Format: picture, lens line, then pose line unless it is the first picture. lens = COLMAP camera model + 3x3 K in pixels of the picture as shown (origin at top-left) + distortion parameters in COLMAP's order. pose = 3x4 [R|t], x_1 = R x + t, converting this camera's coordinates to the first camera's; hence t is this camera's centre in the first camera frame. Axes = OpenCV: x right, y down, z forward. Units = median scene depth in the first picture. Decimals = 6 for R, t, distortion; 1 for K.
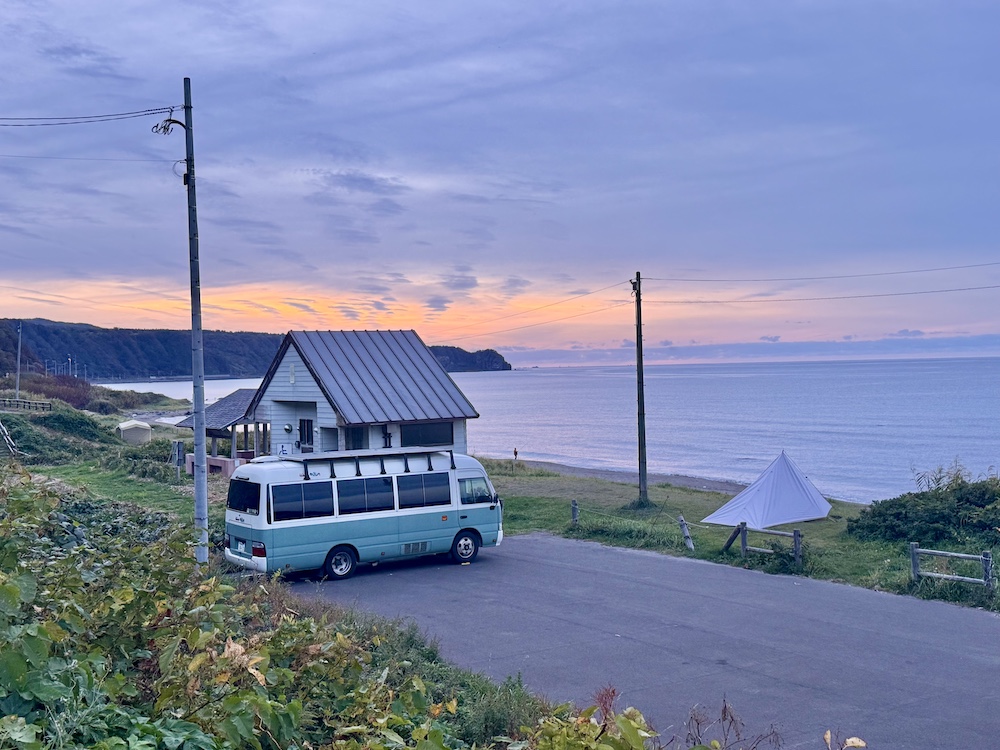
lens RADIAL K [[1118.3, 0, 467.5], [0, 1118.3, 375.0], [0, 0, 1]] dist [0.129673, -0.004183]
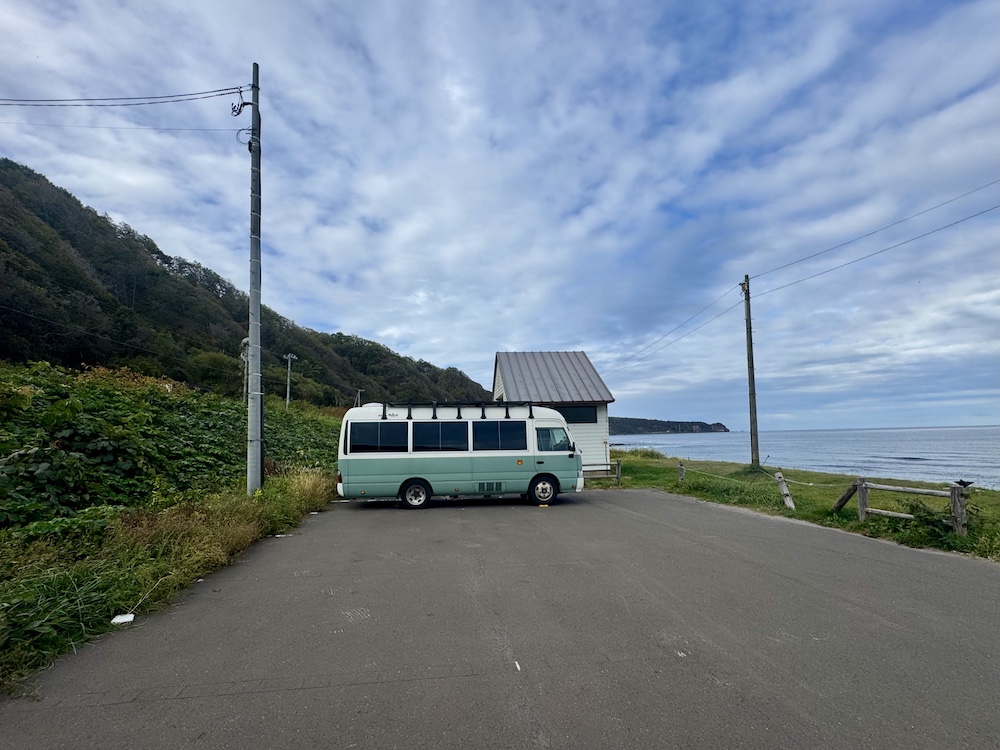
lens RADIAL K [[444.5, 0, 496.8], [0, 444.5, 415.3], [0, 0, 1]] dist [-0.001646, 0.000027]
pose [[0.902859, -0.012478, -0.429755, 0.147230], [-0.005613, 0.999152, -0.040801, 0.101263], [0.429899, 0.039249, 0.902023, 0.606022]]
